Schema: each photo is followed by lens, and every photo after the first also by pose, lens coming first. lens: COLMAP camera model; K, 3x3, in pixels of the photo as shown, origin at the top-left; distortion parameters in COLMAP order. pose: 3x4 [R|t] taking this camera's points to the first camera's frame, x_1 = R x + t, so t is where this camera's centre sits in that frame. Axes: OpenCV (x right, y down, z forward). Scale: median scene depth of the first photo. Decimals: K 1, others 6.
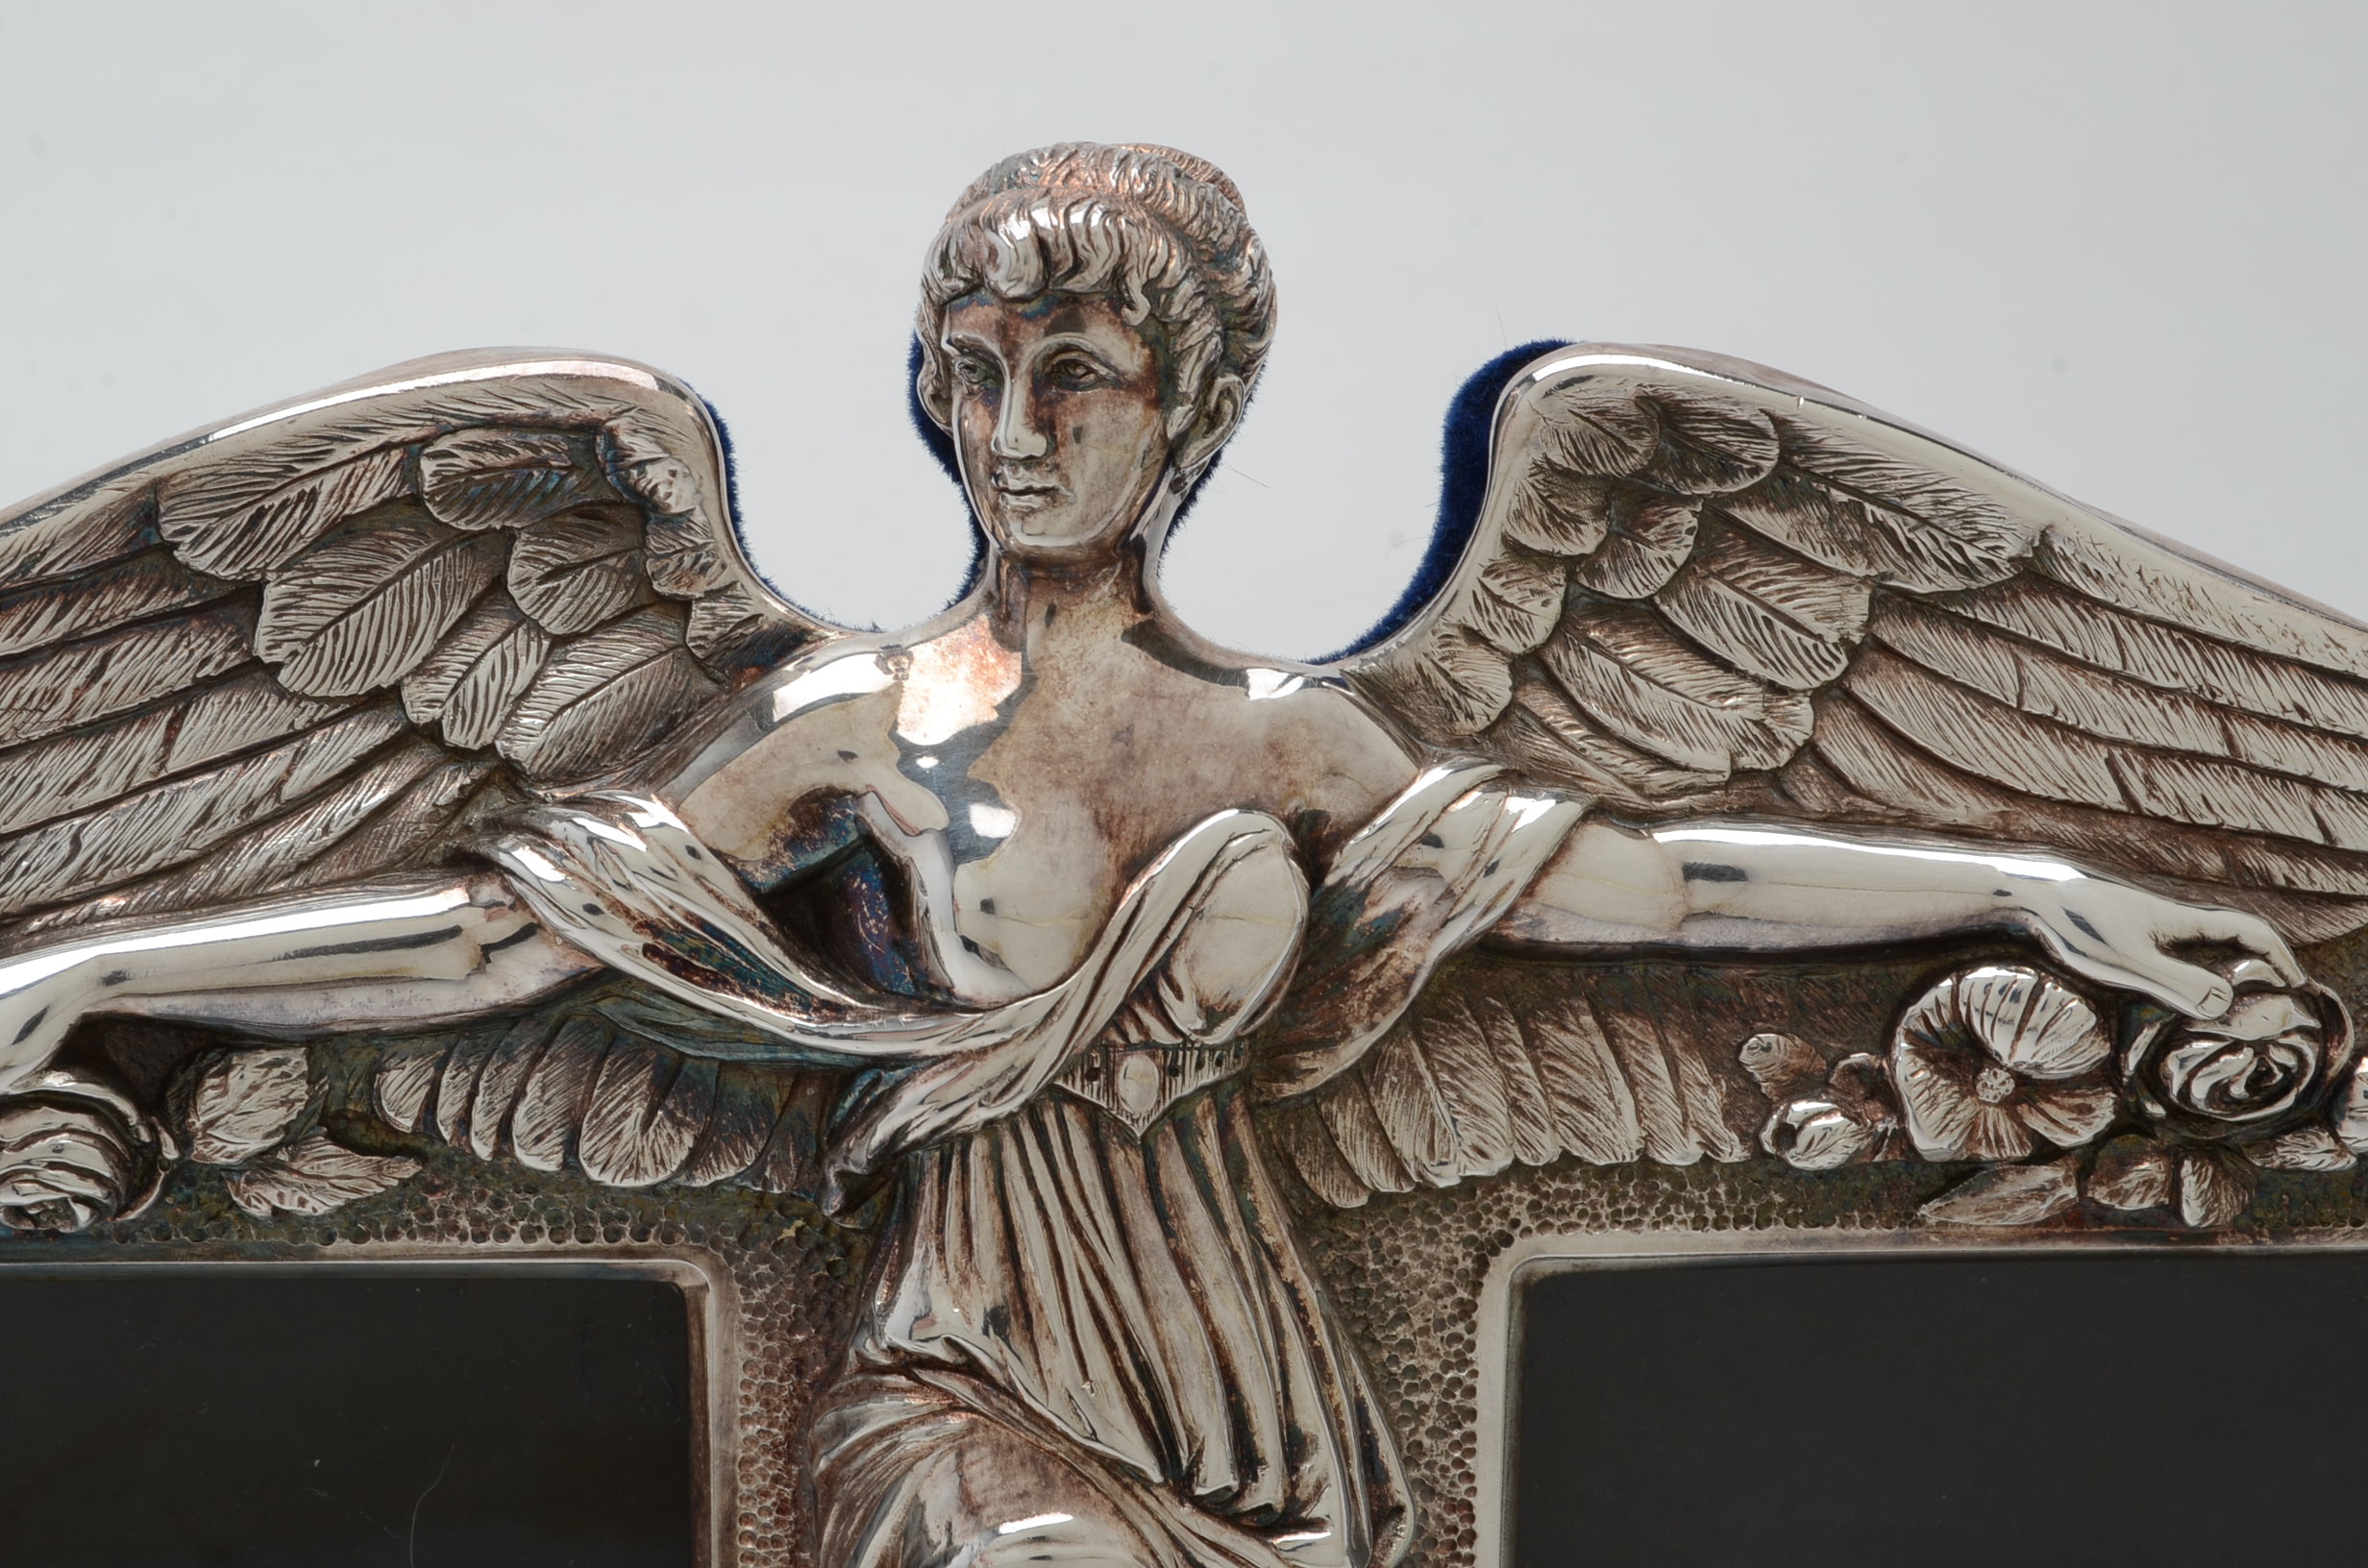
lens RADIAL K [[4083.6, 0, 1184.0], [0, 4083.6, 787.8], [0, 0, 1]] dist [0.005274, 0.000000]
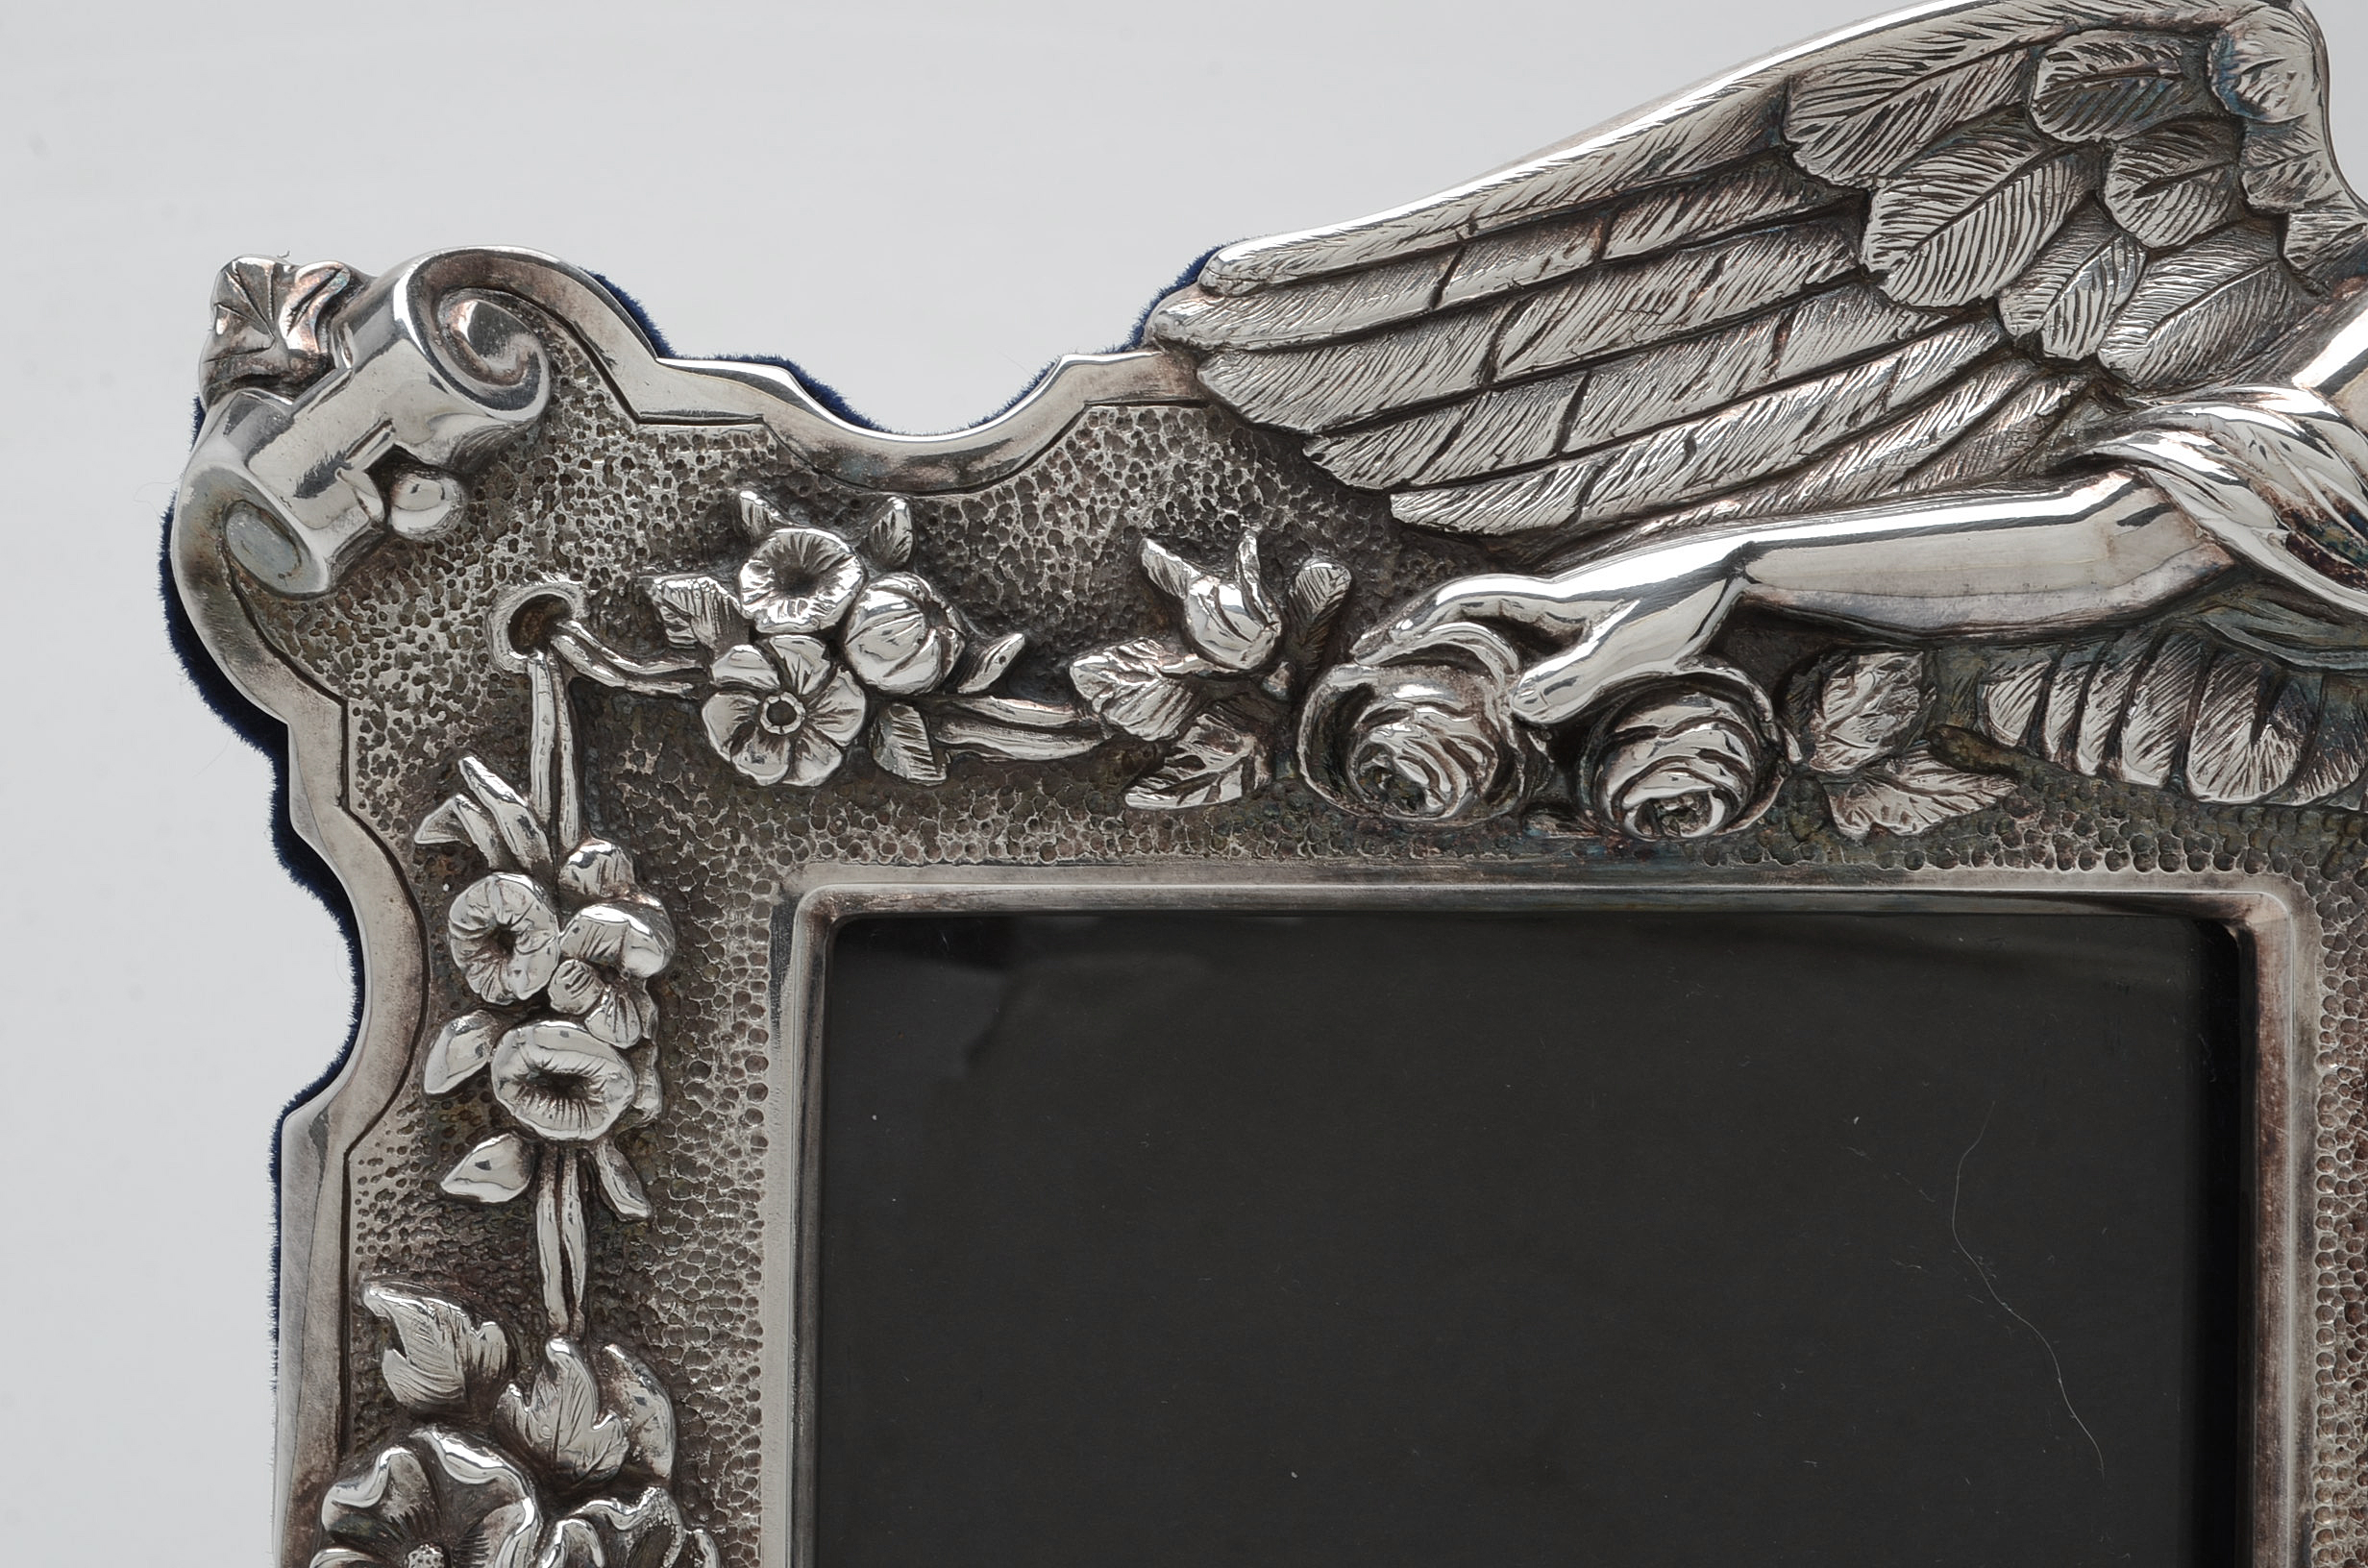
lens RADIAL K [[4083.6, 0, 1183.4], [0, 4083.6, 783.2], [0, 0, 1]] dist [0.005274, 0.000000]
pose [[0.999731, -0.001293, 0.023161, -0.414932], [0.004048, 0.992851, -0.119293, 0.211193], [-0.022841, 0.119355, 0.992589, 0.030047]]
